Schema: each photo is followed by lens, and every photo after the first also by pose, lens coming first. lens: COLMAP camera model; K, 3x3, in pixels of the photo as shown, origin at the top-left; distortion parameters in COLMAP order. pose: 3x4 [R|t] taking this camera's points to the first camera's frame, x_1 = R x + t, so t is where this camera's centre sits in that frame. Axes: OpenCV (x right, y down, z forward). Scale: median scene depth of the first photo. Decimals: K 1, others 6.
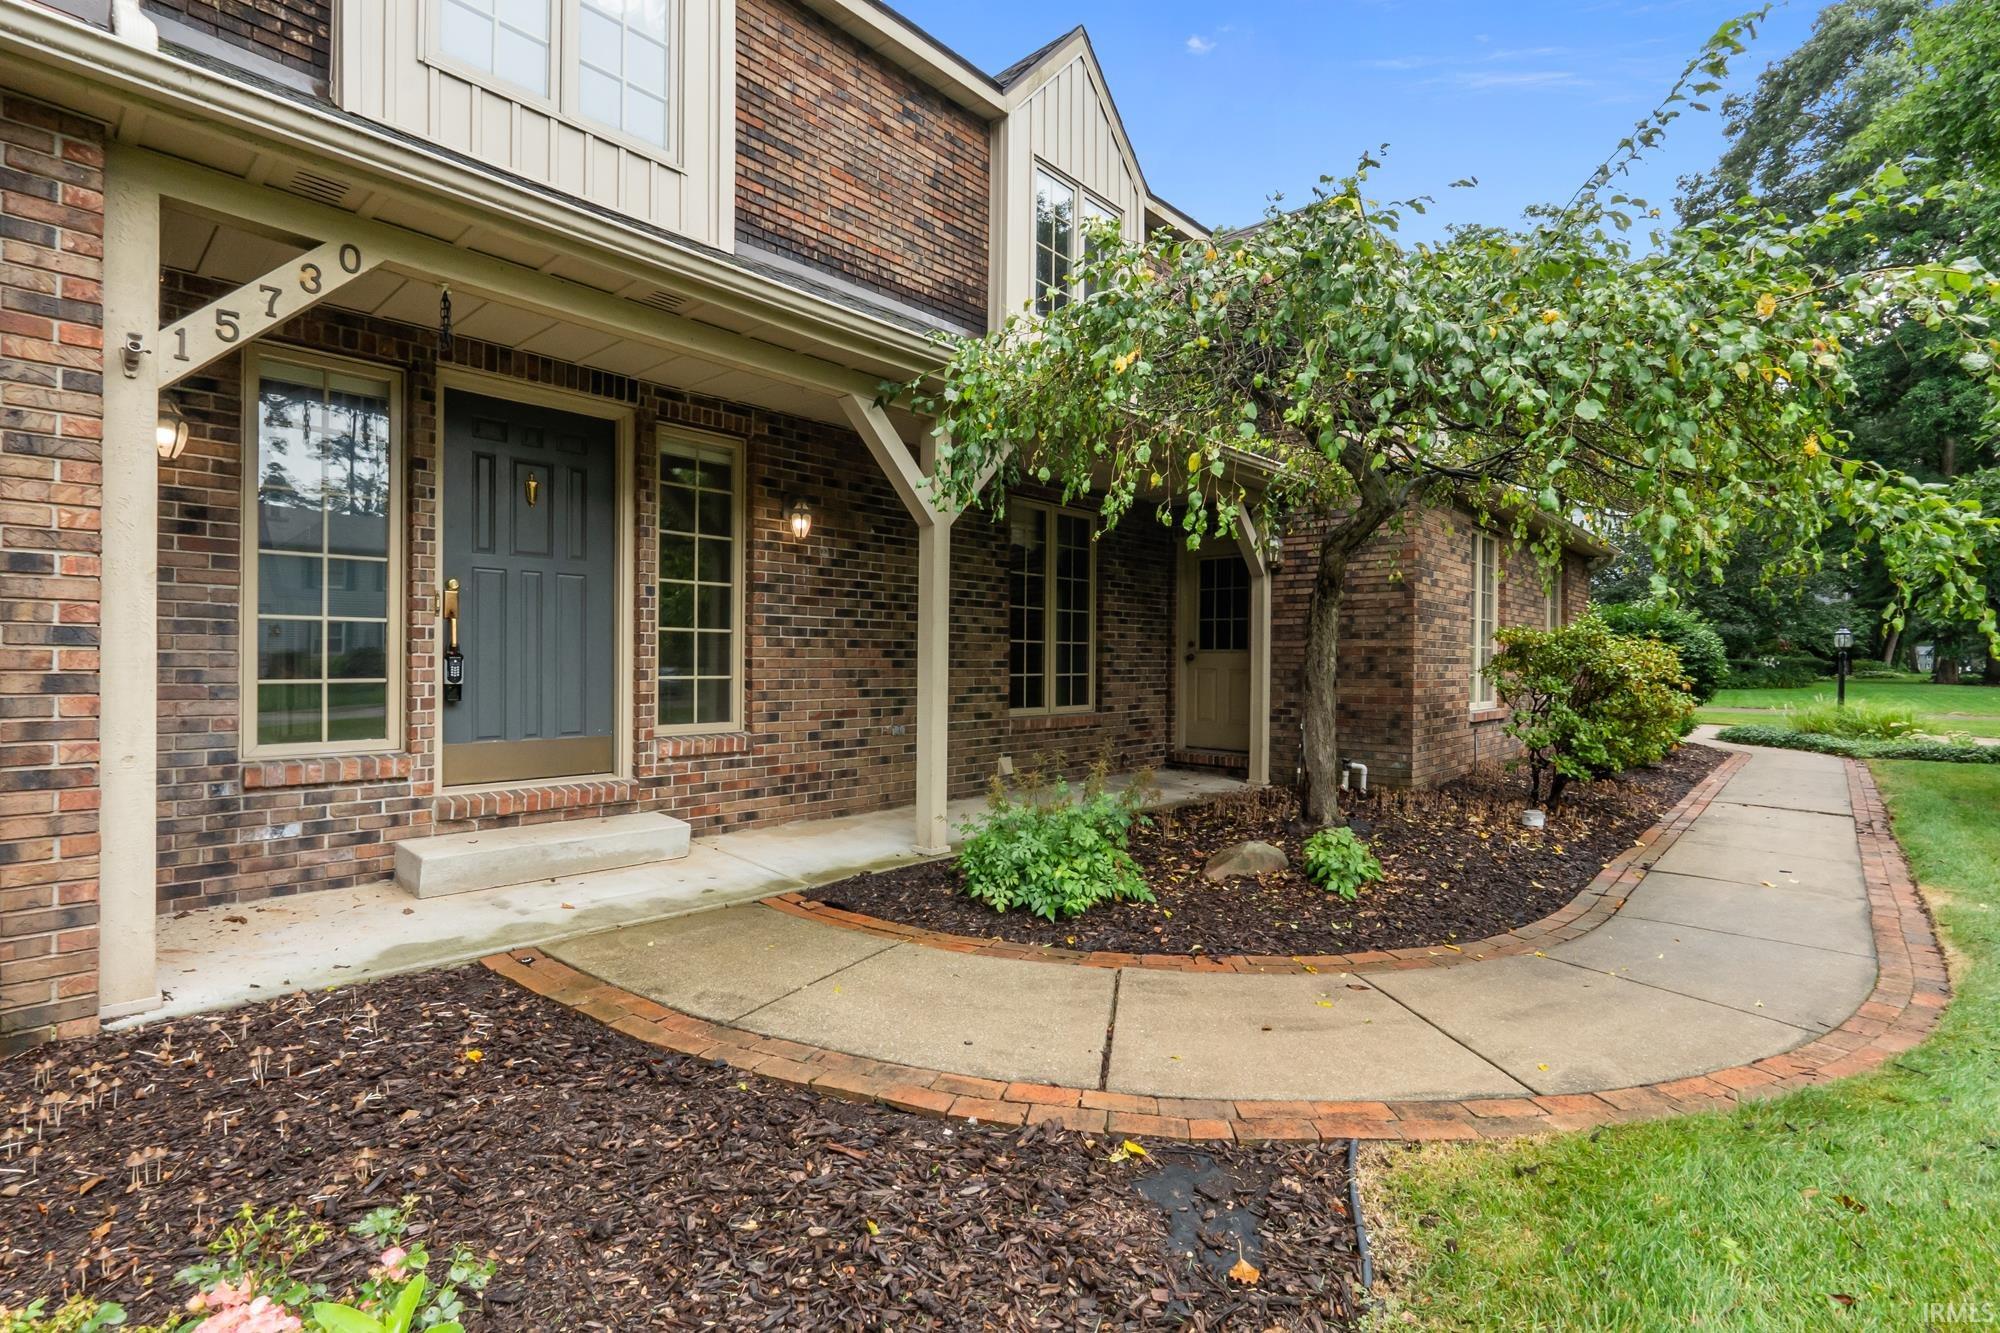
lens RADIAL K [[924.3, 0, 1005.1], [0, 924.3, 663.9], [0, 0, 1]] dist [-0.009789, 0.002132]
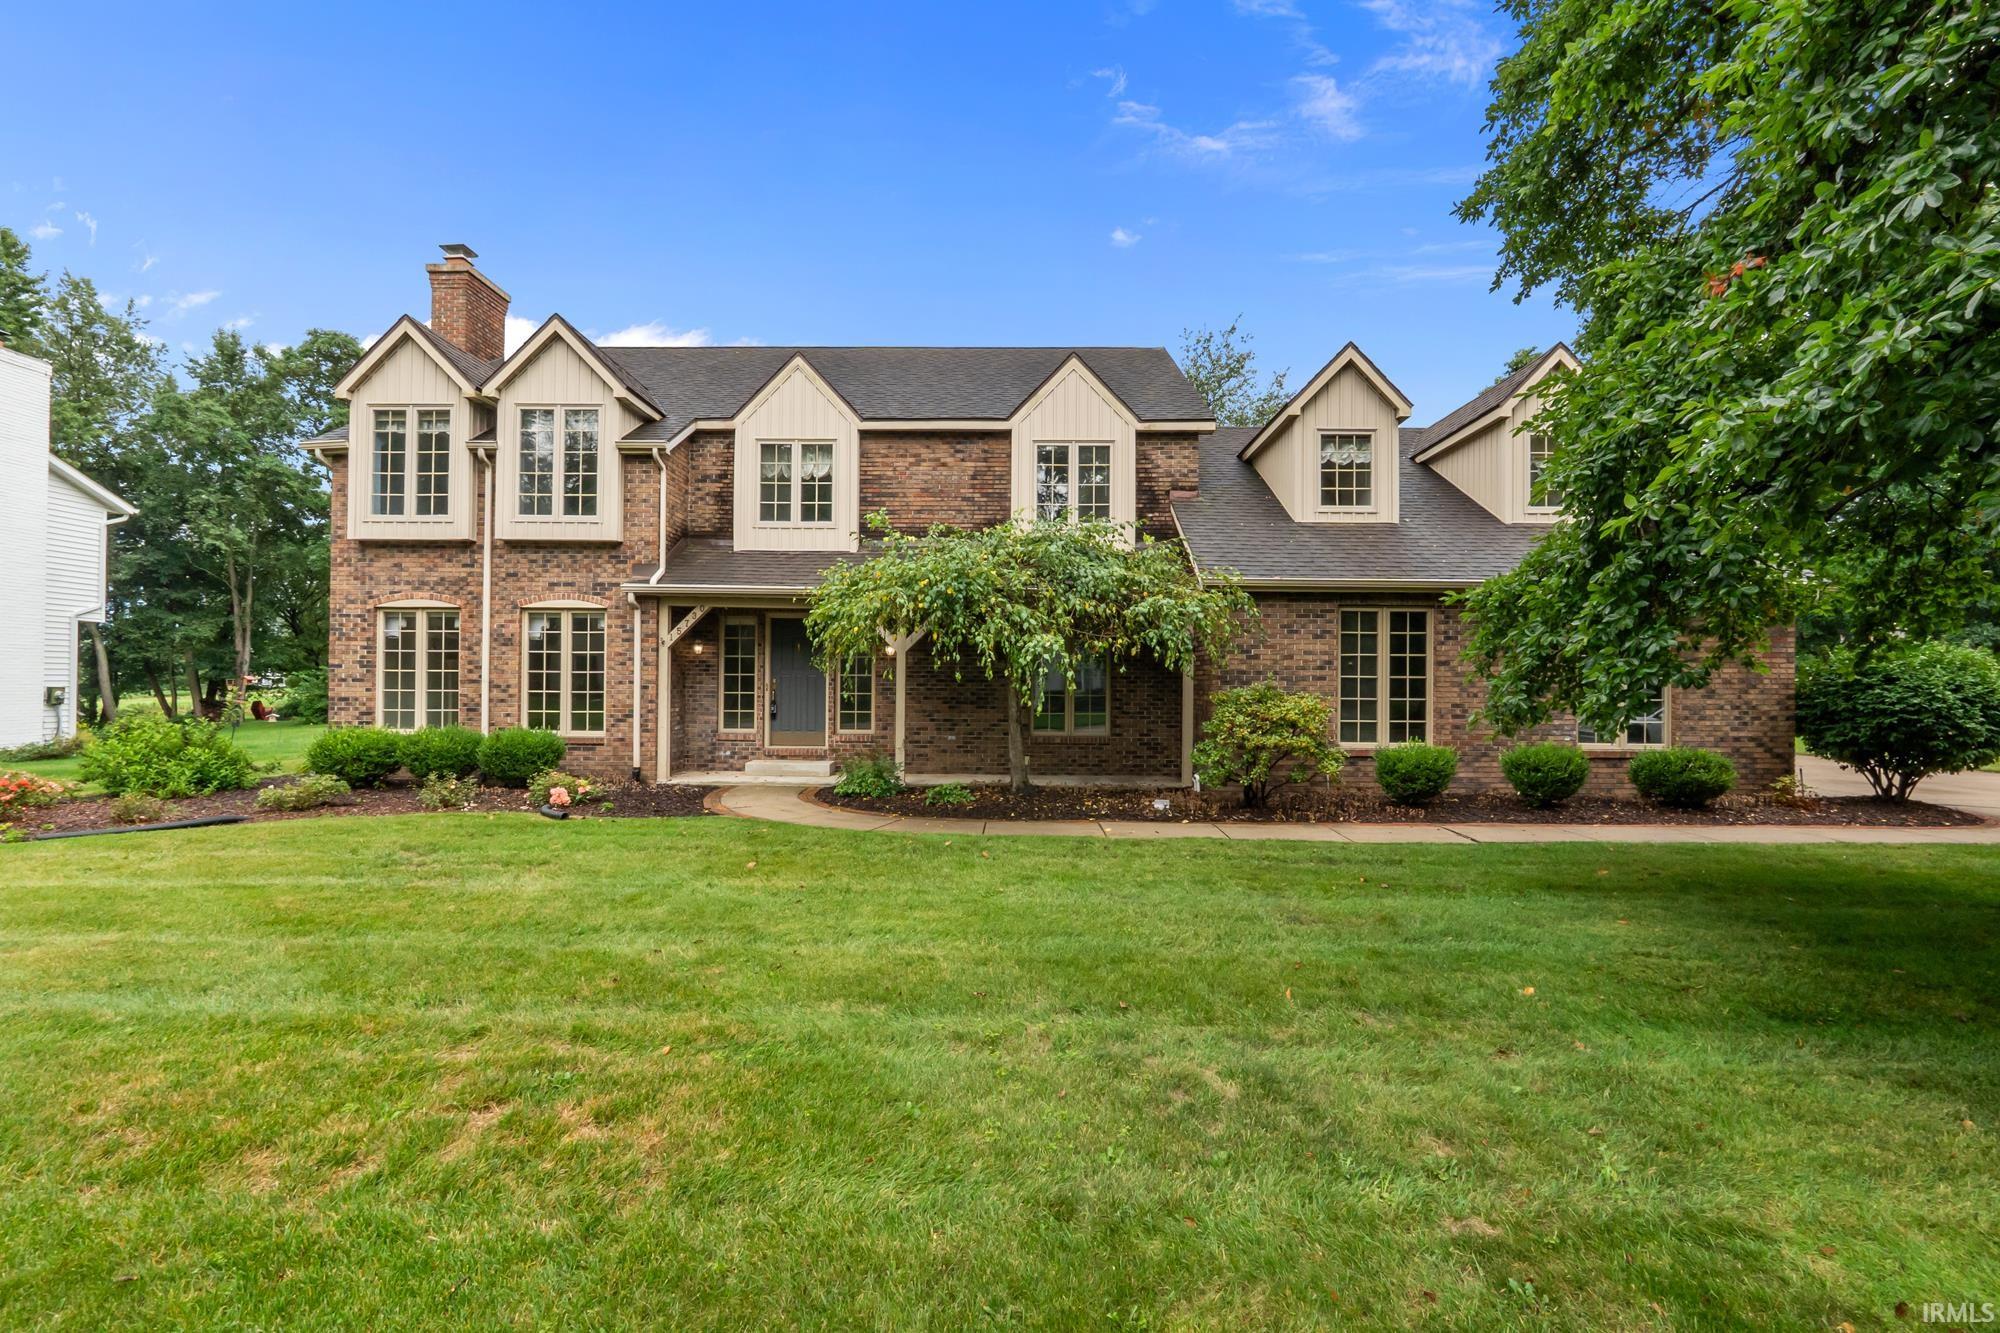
lens RADIAL K [[924.3, 0, 991.4], [0, 924.3, 675.3], [0, 0, 1]] dist [-0.009789, 0.002132]
pose [[0.649401, -0.011347, -0.760362, 2.076310], [-0.003251, 0.999838, -0.017697, -0.046890], [0.760439, 0.013964, 0.649259, -0.438644]]
